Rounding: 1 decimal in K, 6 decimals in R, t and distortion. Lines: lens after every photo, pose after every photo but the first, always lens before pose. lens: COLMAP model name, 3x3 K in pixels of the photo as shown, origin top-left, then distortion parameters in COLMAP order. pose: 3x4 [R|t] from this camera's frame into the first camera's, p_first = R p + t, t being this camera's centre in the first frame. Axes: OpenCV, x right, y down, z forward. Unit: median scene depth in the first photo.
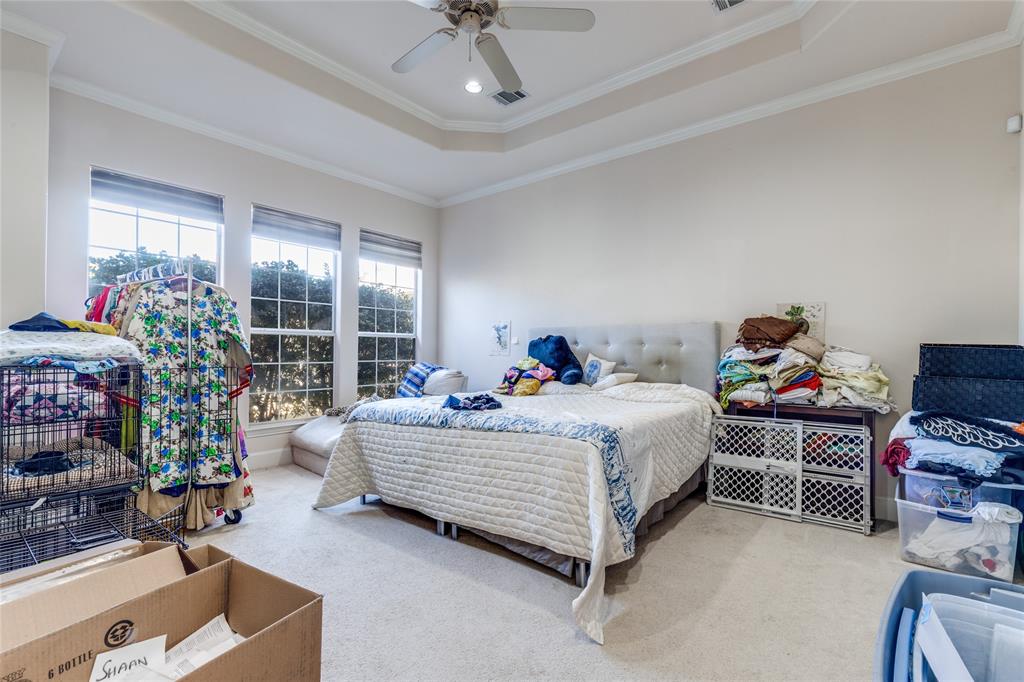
lens RADIAL K [[460.6, 0, 514.4], [0, 460.6, 347.4], [0, 0, 1]] dist [0.011179, -0.000298]
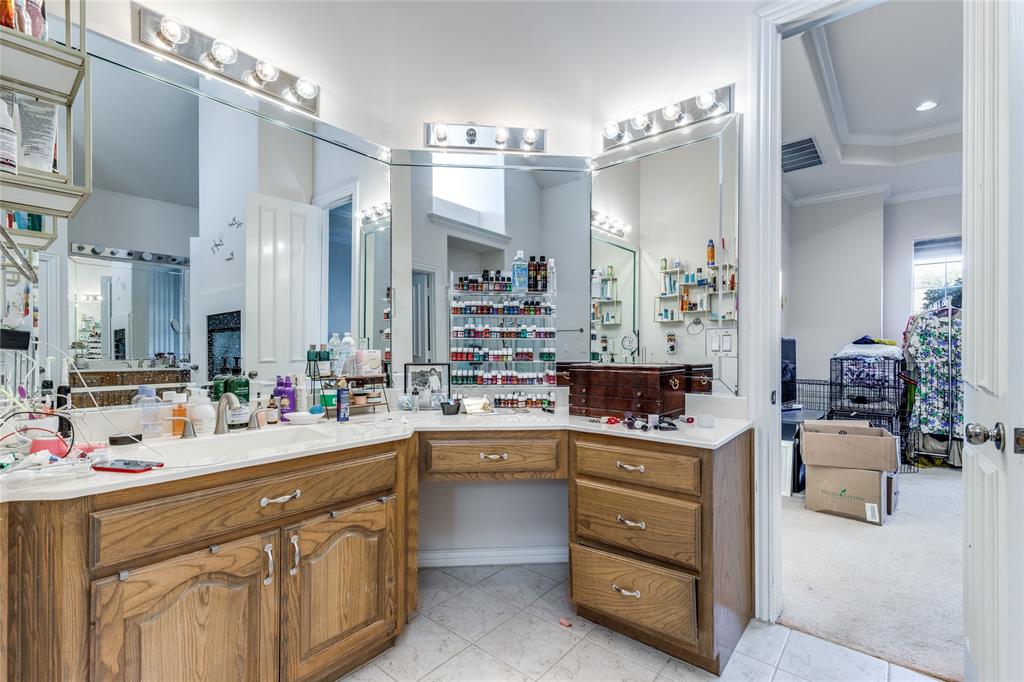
lens RADIAL K [[460.6, 0, 514.5], [0, 460.6, 348.0], [0, 0, 1]] dist [0.011179, -0.000298]
pose [[-0.005729, -0.006142, -0.999965, 0.948617], [0.004396, 0.999971, -0.006167, -0.008500], [0.999974, -0.004432, -0.005702, -0.516523]]
